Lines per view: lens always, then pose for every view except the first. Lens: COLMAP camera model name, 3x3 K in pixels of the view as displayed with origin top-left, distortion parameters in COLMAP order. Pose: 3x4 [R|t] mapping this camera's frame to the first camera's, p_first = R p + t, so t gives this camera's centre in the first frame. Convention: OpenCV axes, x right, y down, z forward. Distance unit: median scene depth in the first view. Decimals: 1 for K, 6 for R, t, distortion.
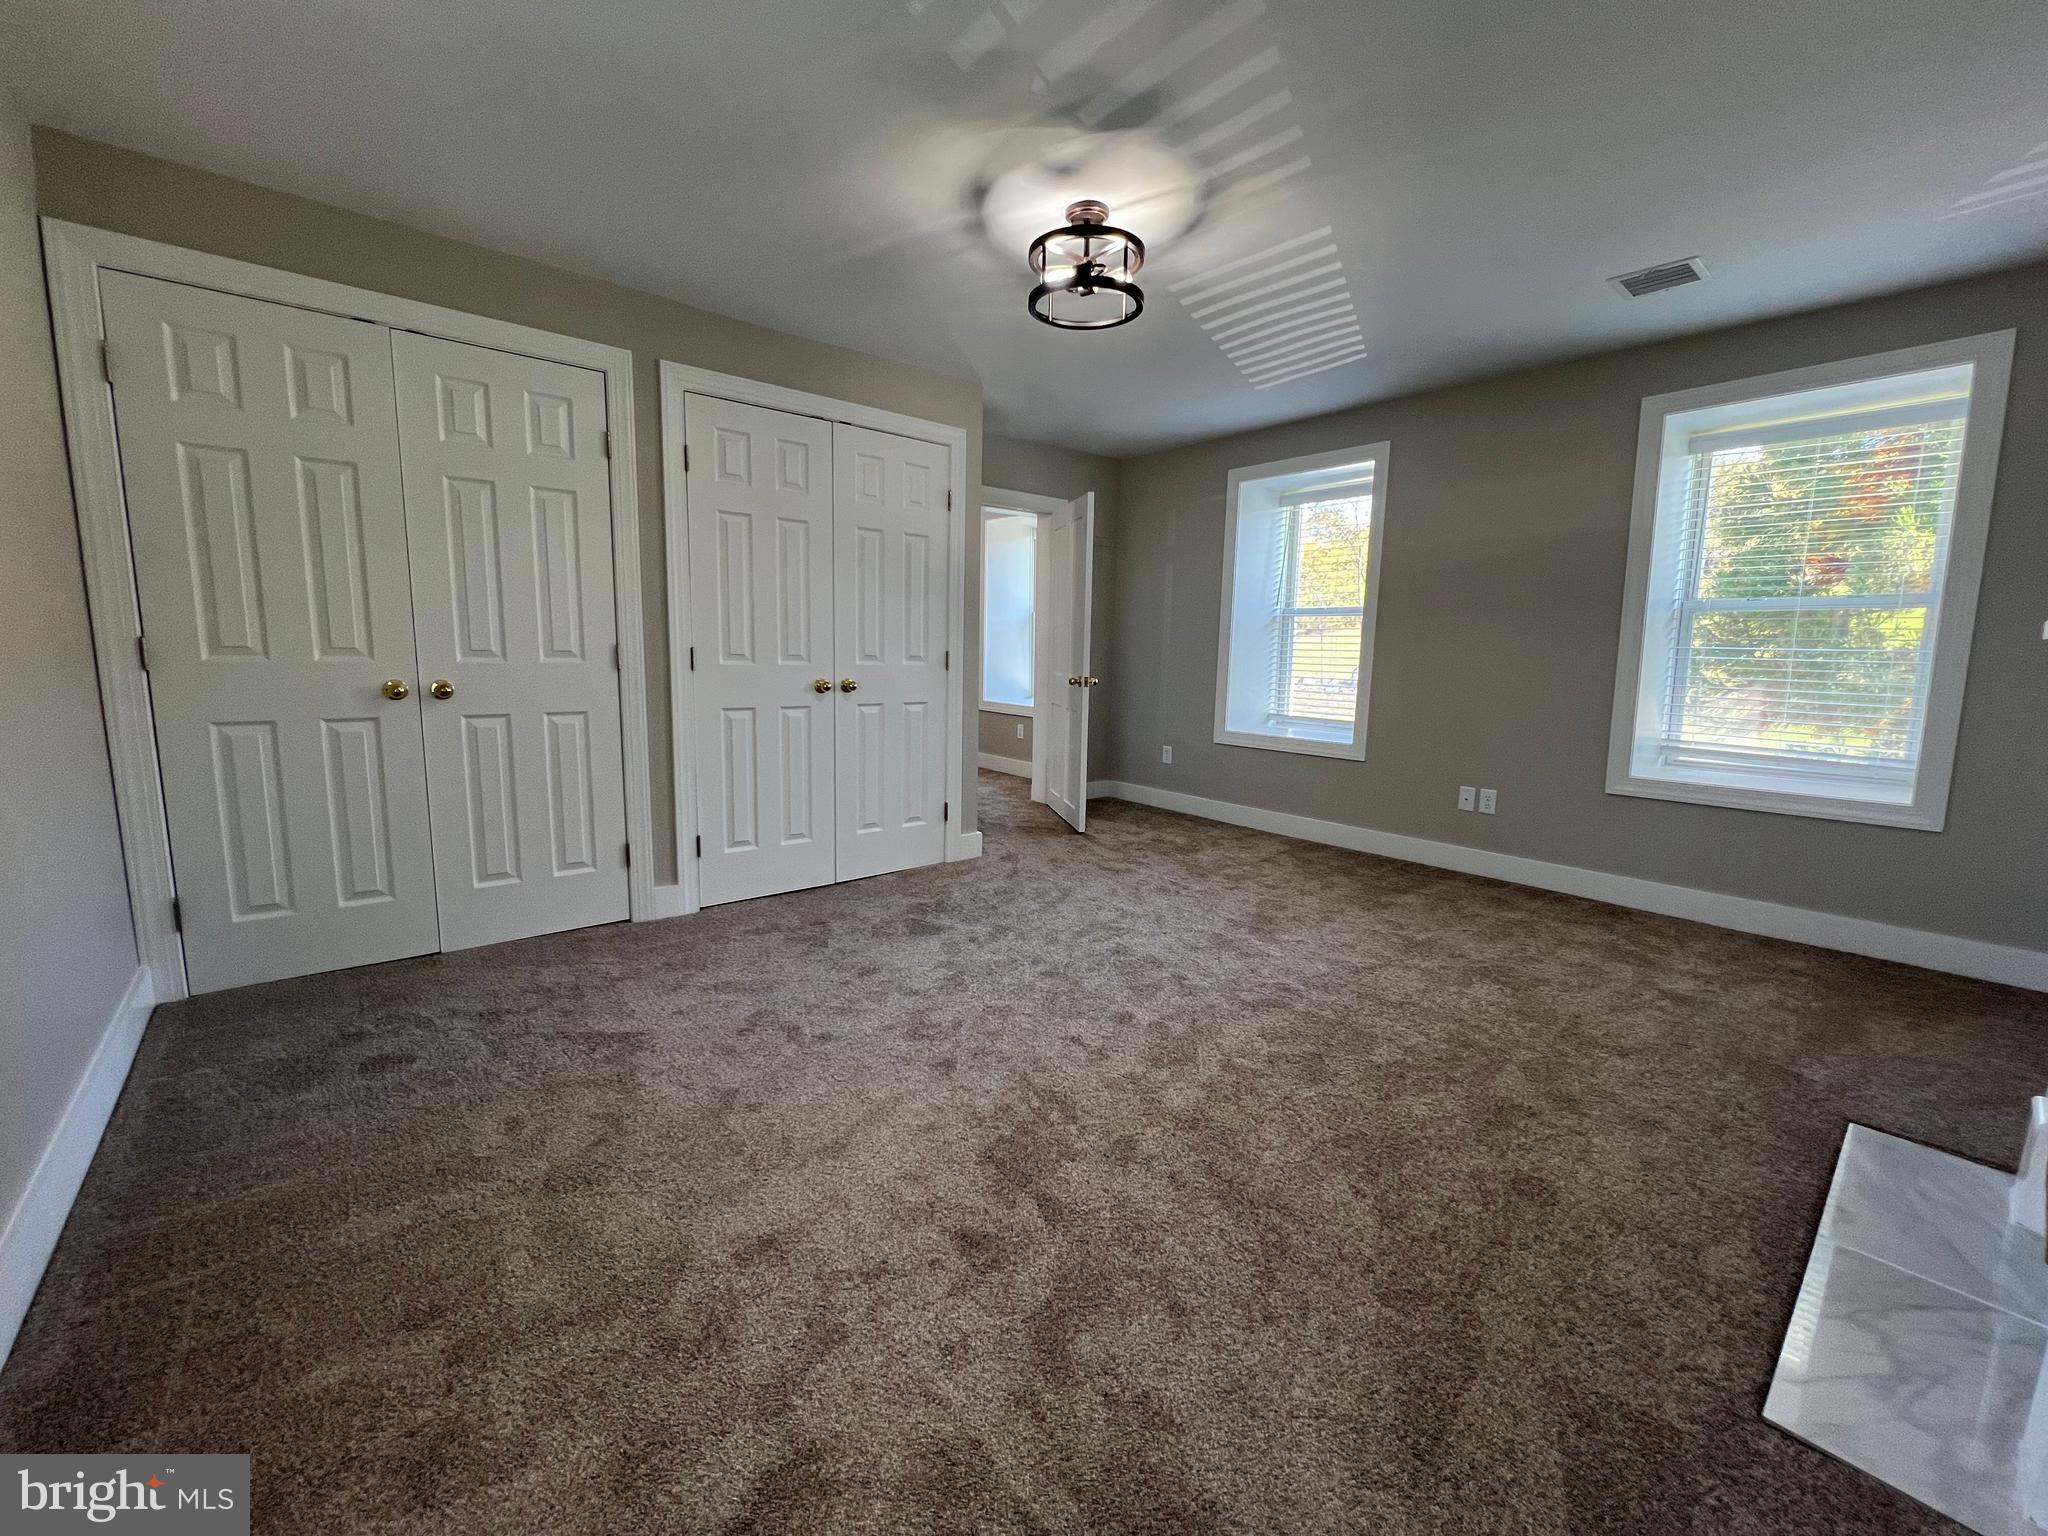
lens RADIAL K [[825.5, 0, 1025.1], [0, 825.5, 761.0], [0, 0, 1]] dist [-0.000140, -0.000033]
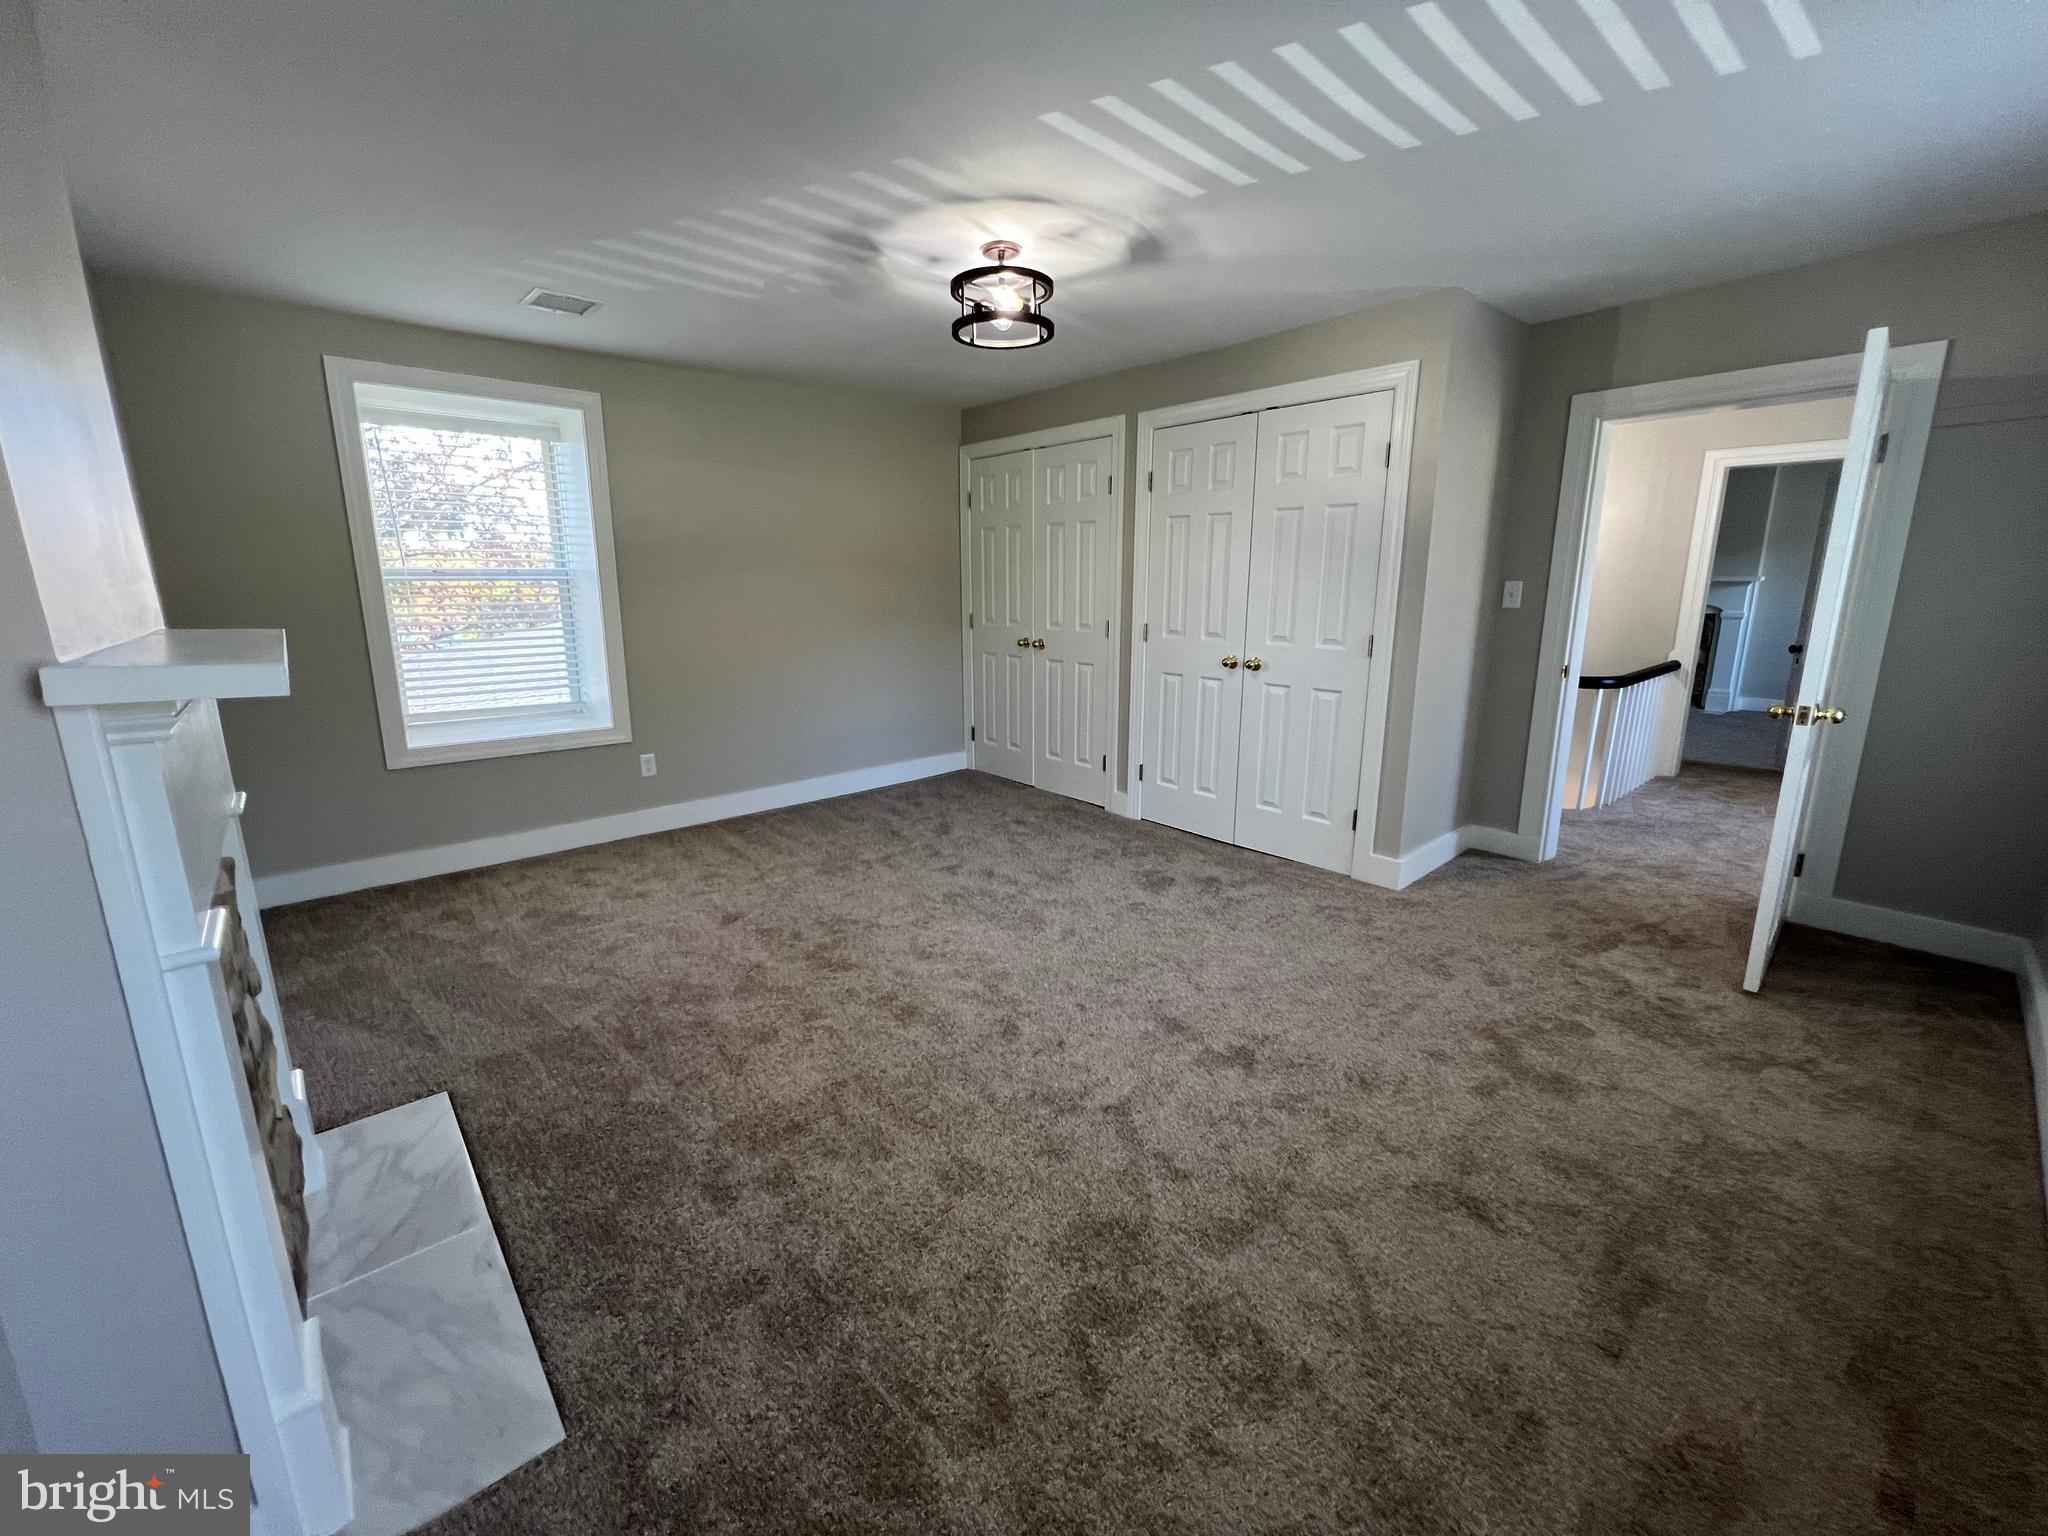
lens RADIAL K [[825.5, 0, 1025.1], [0, 825.5, 761.0], [0, 0, 1]] dist [-0.000140, -0.000033]
pose [[0.024849, 0.190078, -0.981455, 0.955796], [-0.145306, 0.972018, 0.184571, -0.141205], [0.989075, 0.138025, 0.051773, 0.774308]]
